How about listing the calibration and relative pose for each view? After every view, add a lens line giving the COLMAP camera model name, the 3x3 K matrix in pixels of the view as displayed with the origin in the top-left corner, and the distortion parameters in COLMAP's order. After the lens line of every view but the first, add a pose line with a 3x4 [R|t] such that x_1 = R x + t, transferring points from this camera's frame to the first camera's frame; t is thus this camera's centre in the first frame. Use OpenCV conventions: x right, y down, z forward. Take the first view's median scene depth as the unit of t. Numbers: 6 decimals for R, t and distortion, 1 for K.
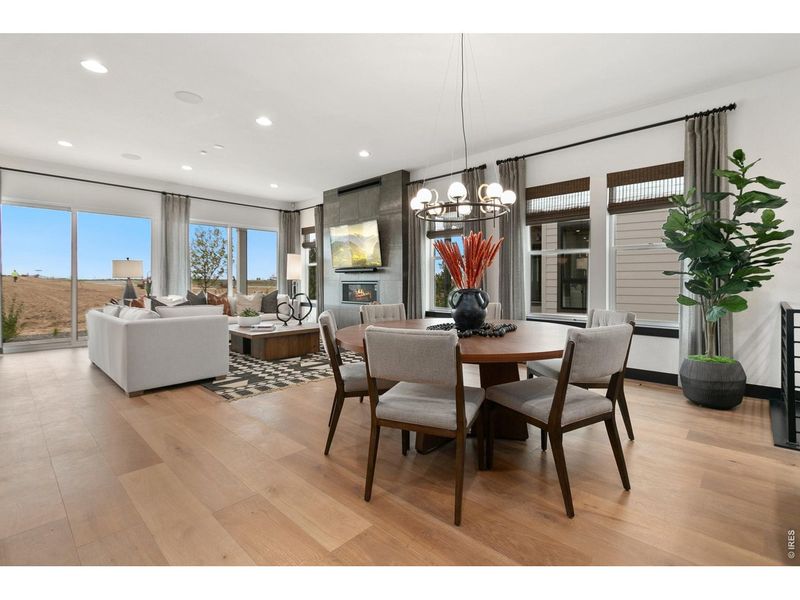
lens RADIAL K [[372.3, 0, 398.7], [0, 372.3, 289.9], [0, 0, 1]] dist [-0.013407, -0.000088]
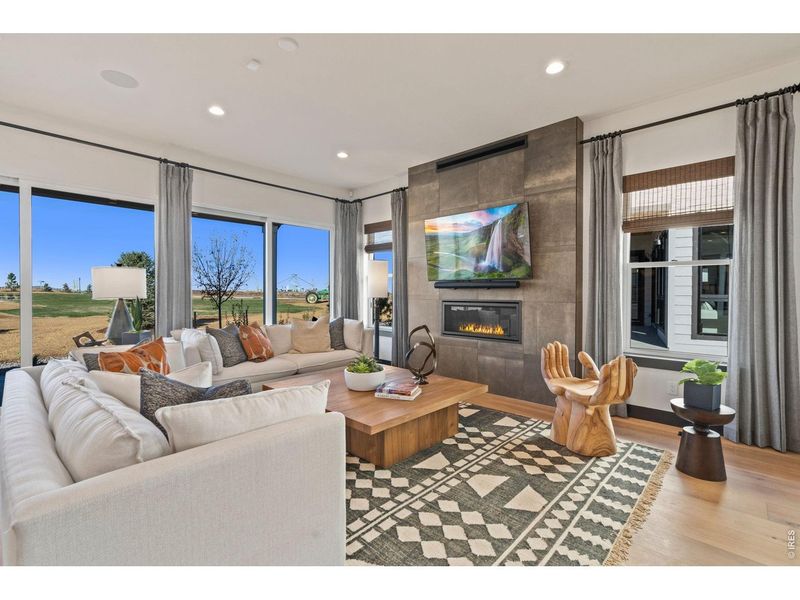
lens RADIAL K [[368.8, 0, 399.1], [0, 368.8, 296.9], [0, 0, 1]] dist [-0.001392, -0.000117]
pose [[0.999978, -0.006621, 0.000091, -0.223985], [0.006621, 0.999973, -0.003214, -0.027304], [-0.000070, 0.003215, 0.999995, 0.330933]]
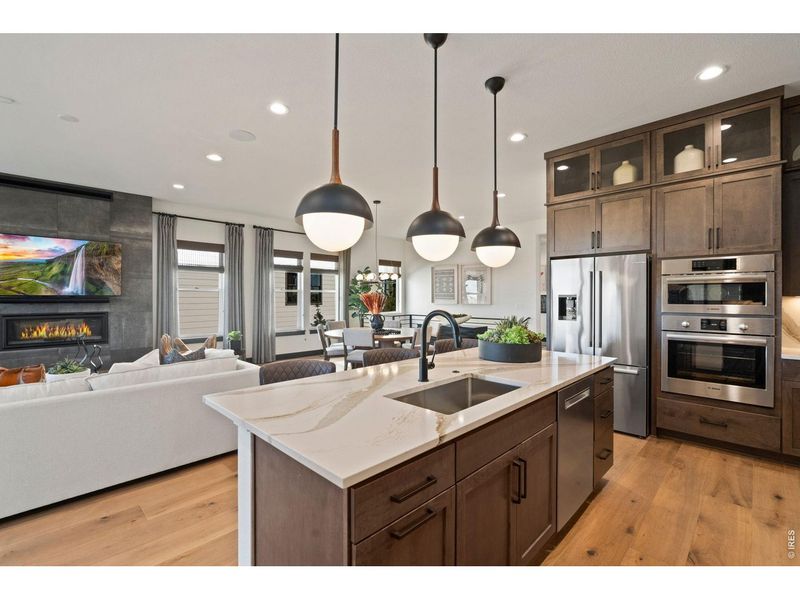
lens RADIAL K [[368.8, 0, 399.1], [0, 368.8, 296.9], [0, 0, 1]] dist [-0.001392, -0.000117]
pose [[0.023742, 0.003009, 0.999714, -0.759173], [0.030227, 0.999536, -0.003726, -0.031610], [-0.999261, 0.030307, 0.023640, 0.273065]]
